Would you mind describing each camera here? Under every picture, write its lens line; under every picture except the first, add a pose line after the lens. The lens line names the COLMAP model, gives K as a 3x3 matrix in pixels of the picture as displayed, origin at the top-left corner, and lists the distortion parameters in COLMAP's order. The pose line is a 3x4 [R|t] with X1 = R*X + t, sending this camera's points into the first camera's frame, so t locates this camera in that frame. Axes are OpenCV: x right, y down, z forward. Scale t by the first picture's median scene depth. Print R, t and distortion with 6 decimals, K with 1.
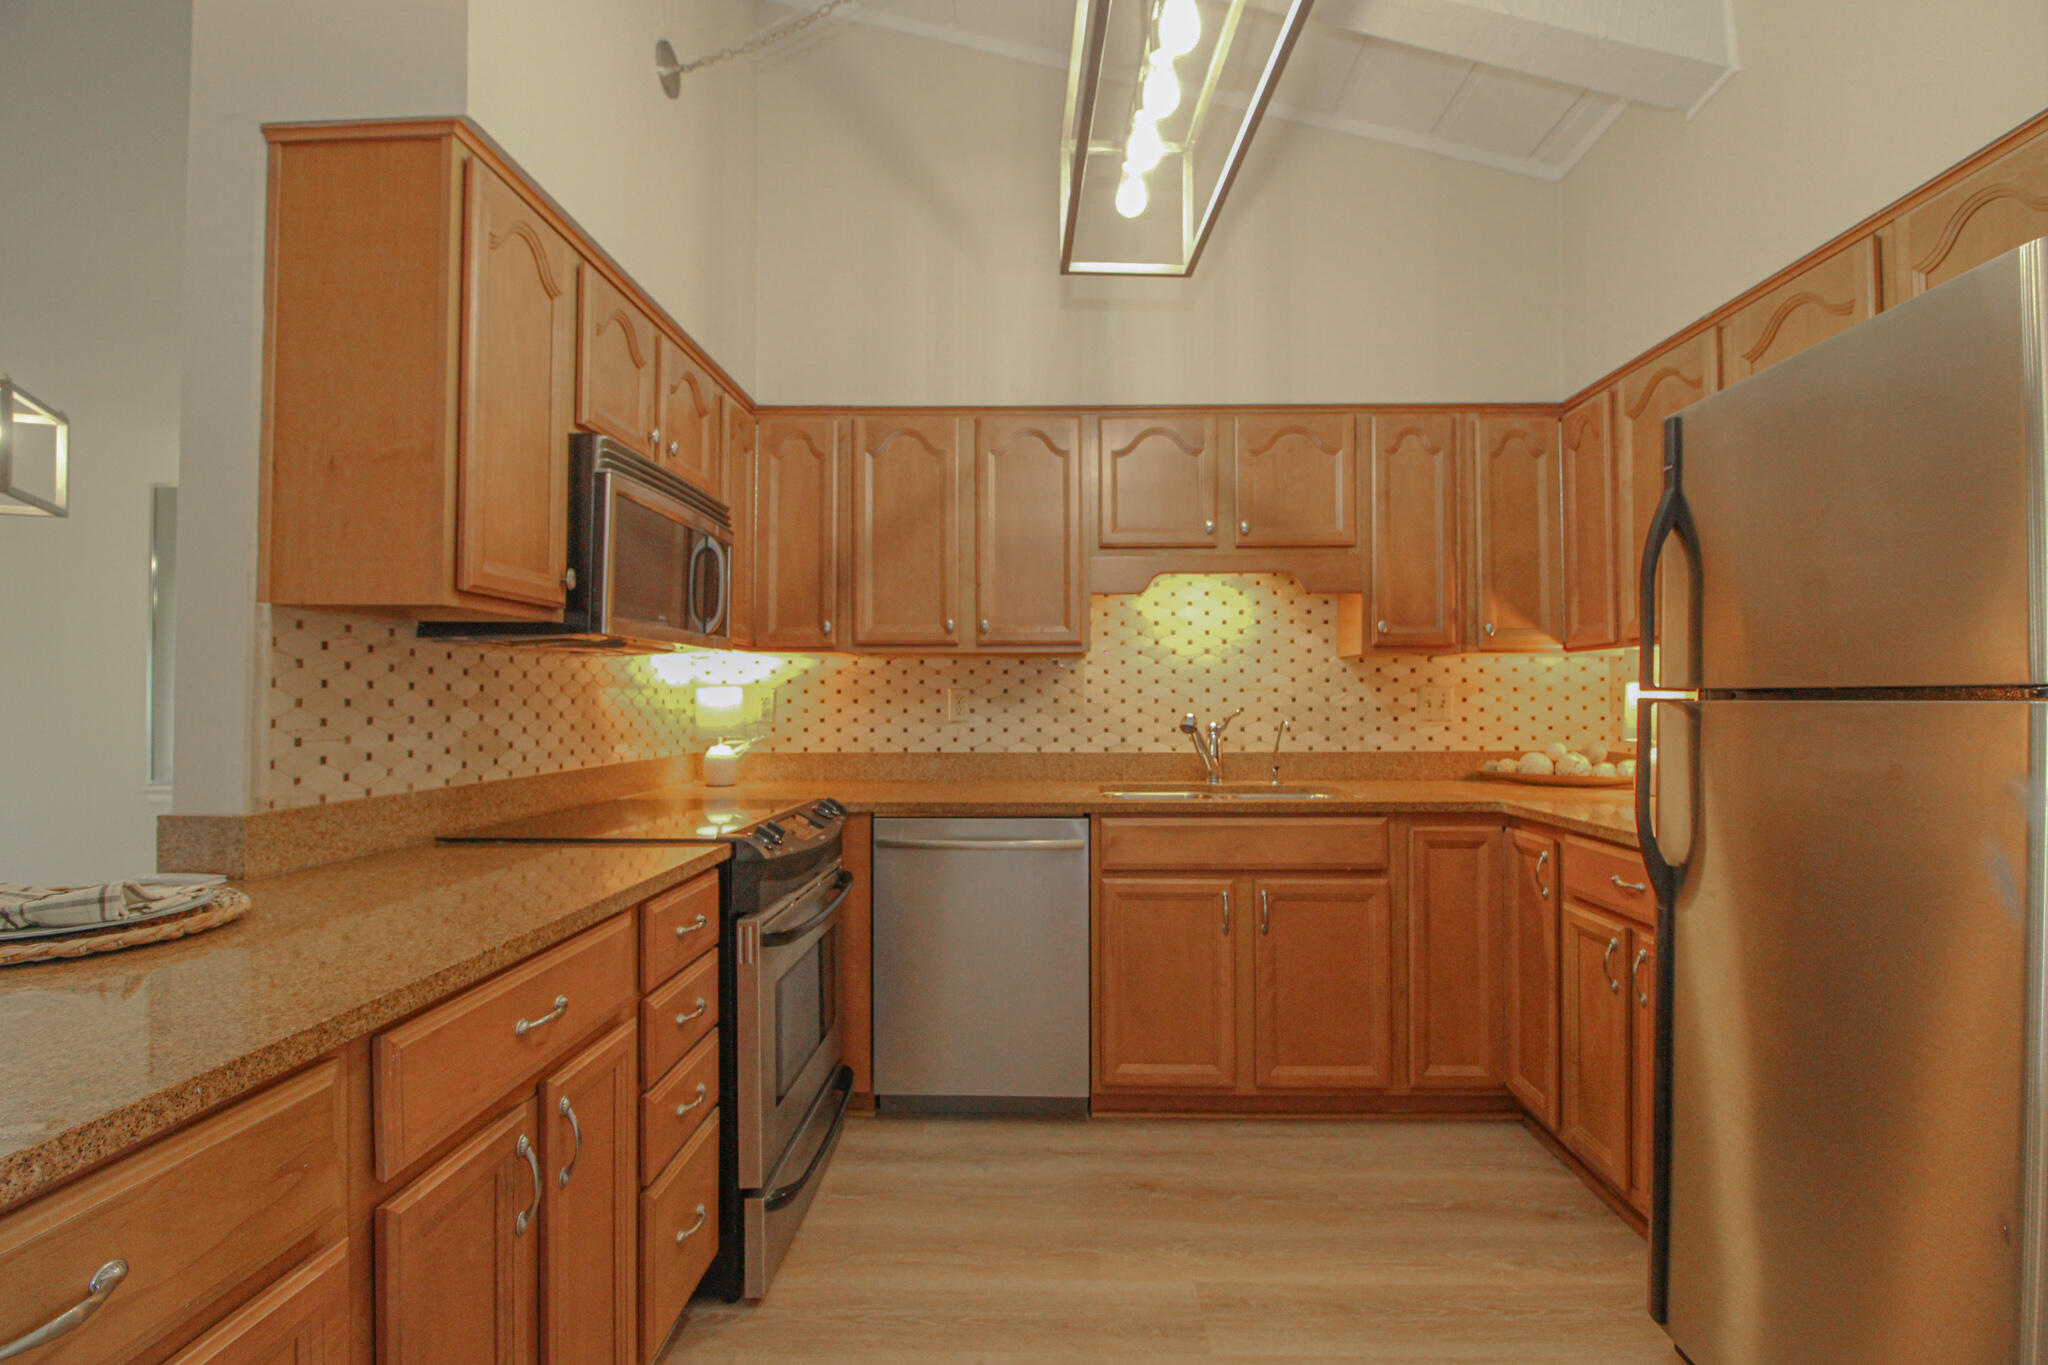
lens RADIAL K [[964.6, 0, 1039.2], [0, 964.6, 683.1], [0, 0, 1]] dist [0.001511, -0.014633]
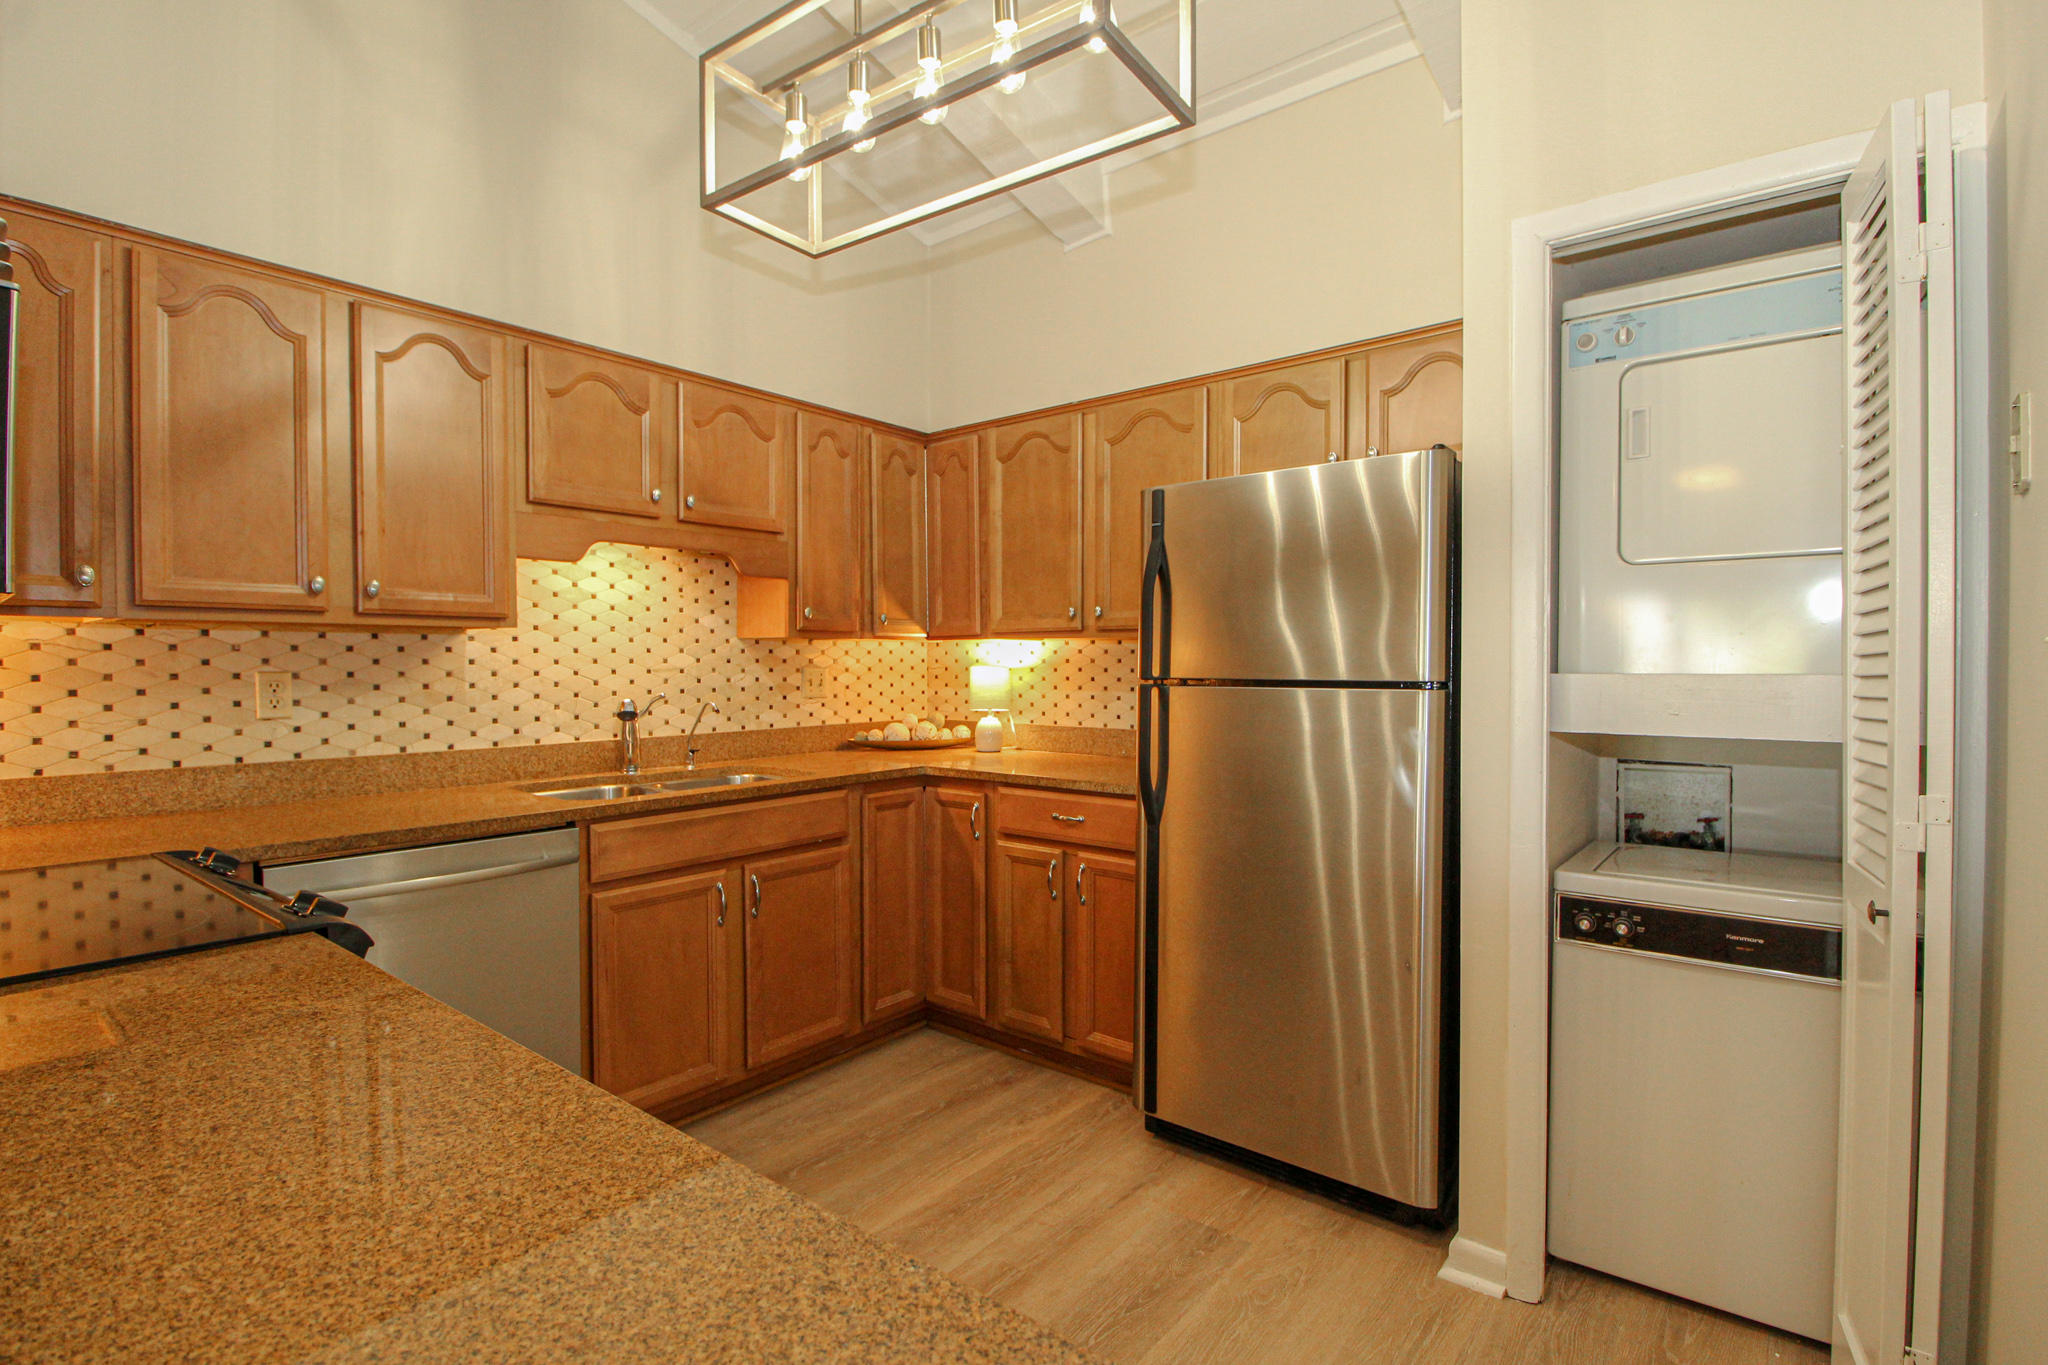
lens RADIAL K [[964.6, 0, 1039.2], [0, 964.6, 683.1], [0, 0, 1]] dist [0.001511, -0.014633]
pose [[0.603029, -0.016727, 0.797544, -0.386828], [-0.012459, 0.999461, 0.030381, -0.018001], [-0.797622, -0.028257, 0.602495, 0.166952]]
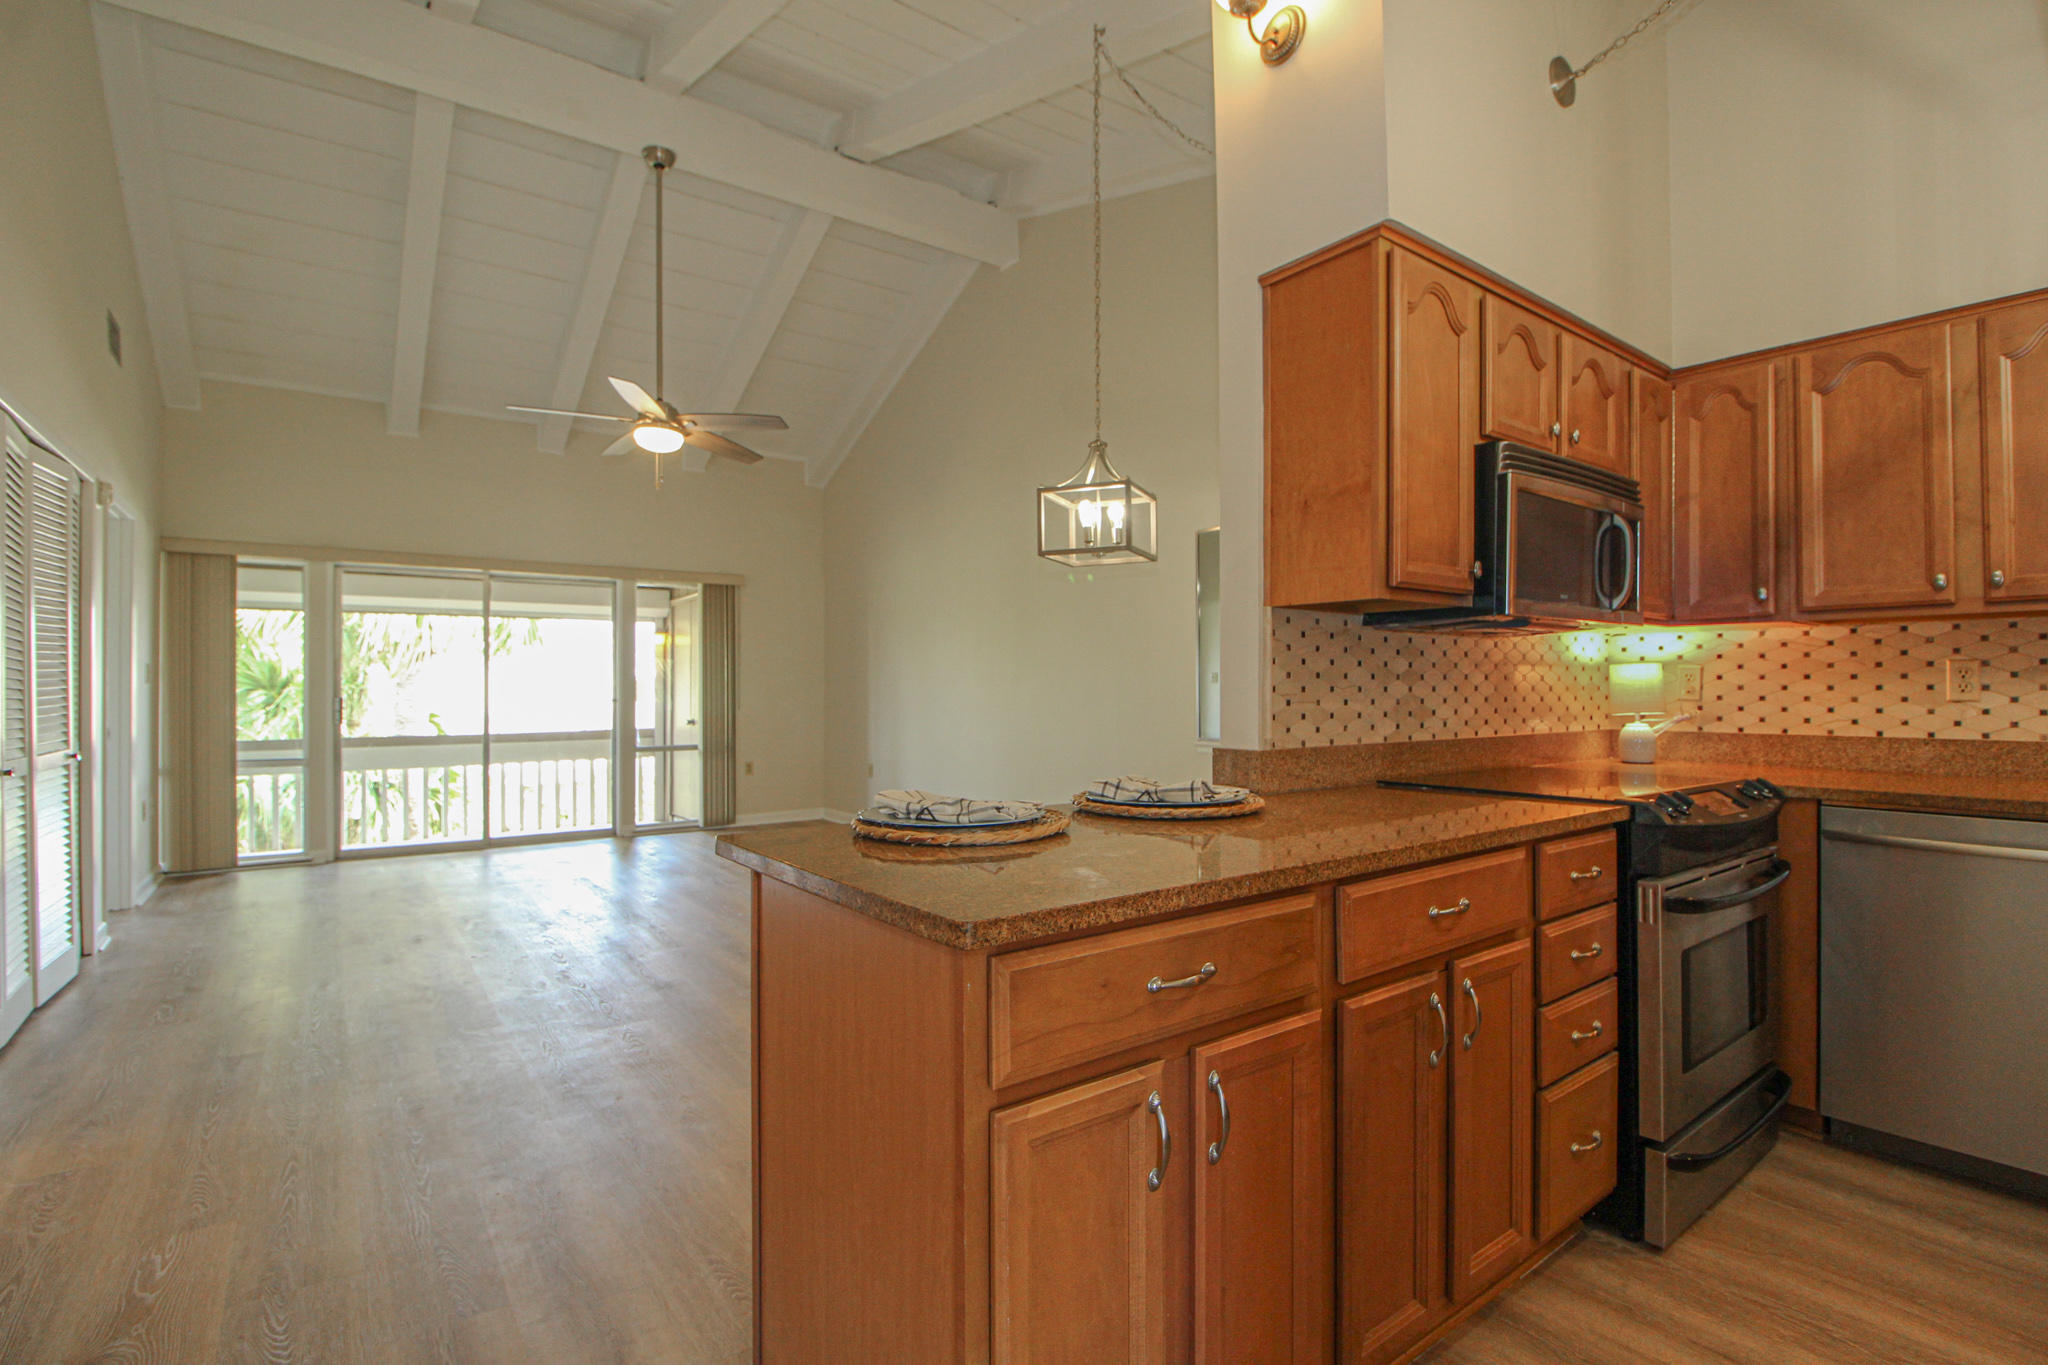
lens RADIAL K [[964.6, 0, 1039.2], [0, 964.6, 683.1], [0, 0, 1]] dist [0.001511, -0.014633]
pose [[0.619879, -0.005364, -0.784679, 0.078455], [0.014456, 0.999885, 0.004585, 0.013235], [0.784564, -0.014186, 0.619886, -0.113253]]
